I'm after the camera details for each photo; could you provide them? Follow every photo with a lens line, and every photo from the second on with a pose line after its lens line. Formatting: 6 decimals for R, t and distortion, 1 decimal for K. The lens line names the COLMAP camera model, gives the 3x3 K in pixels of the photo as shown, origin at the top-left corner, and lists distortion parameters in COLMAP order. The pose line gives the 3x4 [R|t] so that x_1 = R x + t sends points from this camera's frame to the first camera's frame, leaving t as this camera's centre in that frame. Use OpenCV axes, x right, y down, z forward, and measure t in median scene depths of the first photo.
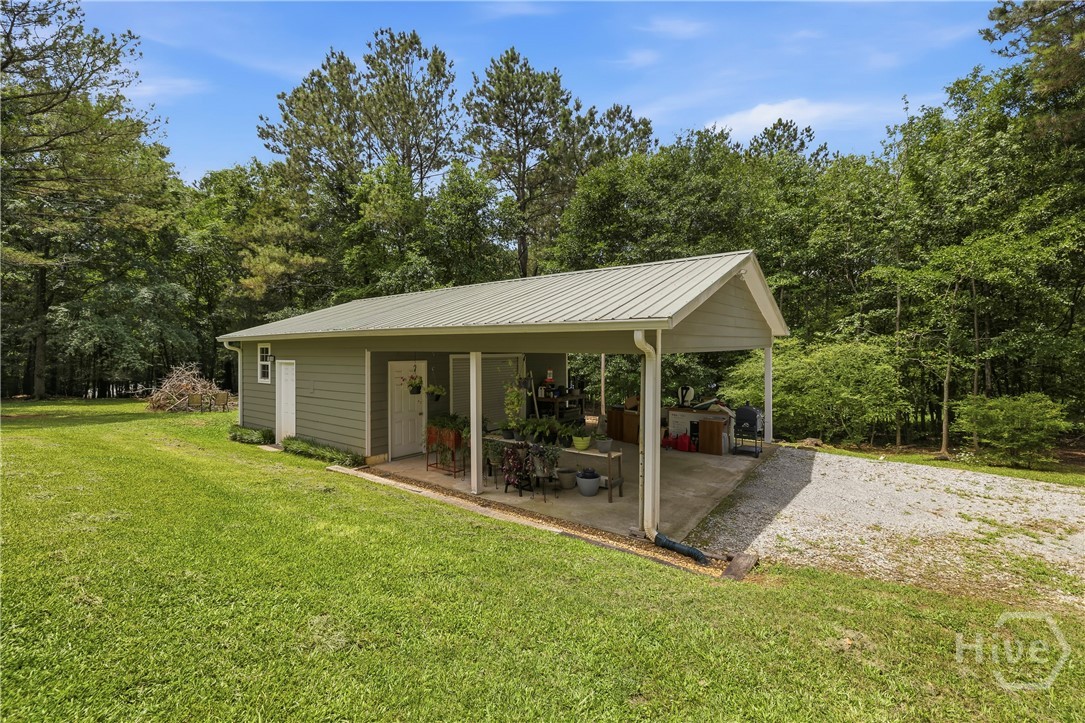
lens RADIAL K [[457.3, 0, 542.0], [0, 457.3, 351.5], [0, 0, 1]] dist [-0.002404, -0.000246]
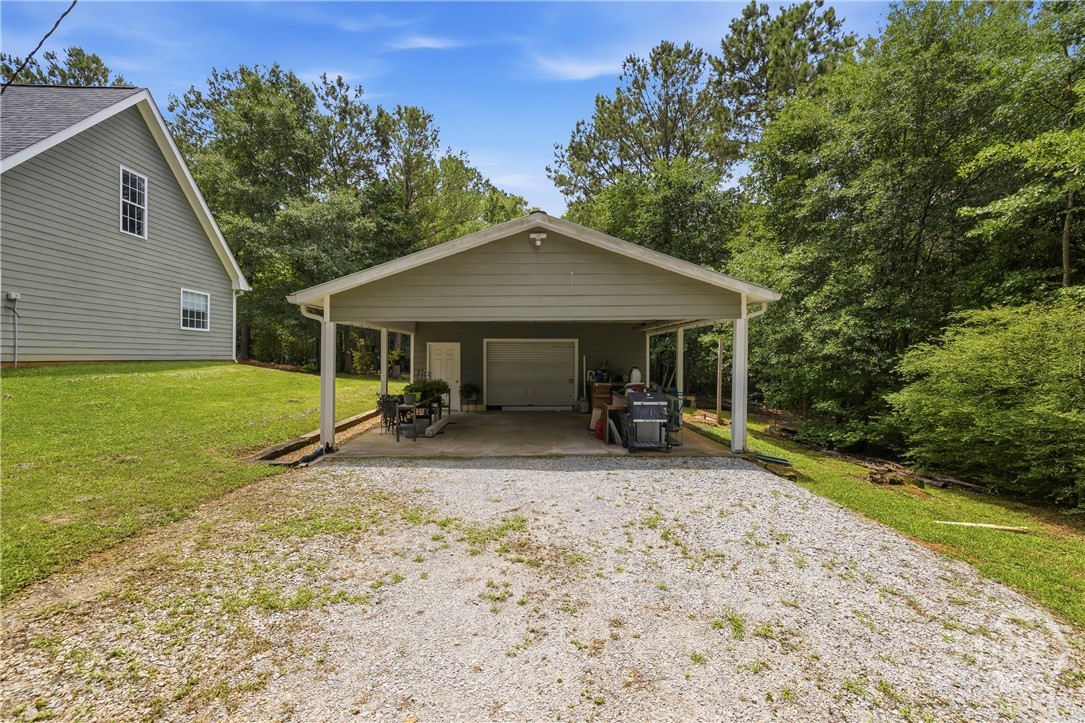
lens RADIAL K [[457.3, 0, 542.0], [0, 457.3, 351.5], [0, 0, 1]] dist [-0.002404, -0.000246]
pose [[0.627063, -0.005573, -0.778948, 0.892116], [-0.003612, 0.999943, -0.010062, 0.054104], [0.778960, 0.009122, 0.627007, 0.320675]]
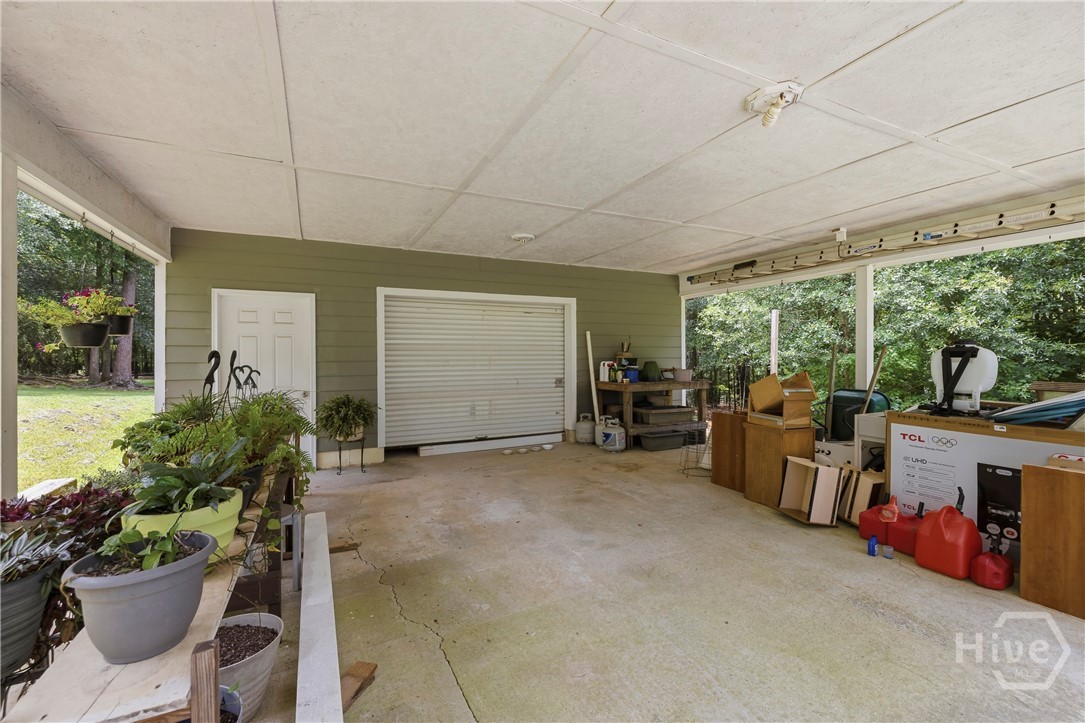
lens RADIAL K [[460.9, 0, 538.8], [0, 460.9, 356.8], [0, 0, 1]] dist [-0.001758, -0.000135]
pose [[0.888802, 0.003656, -0.458276, 0.206655], [0.000982, 0.999951, 0.009882, 0.080838], [0.458290, -0.009233, 0.888755, 0.606270]]
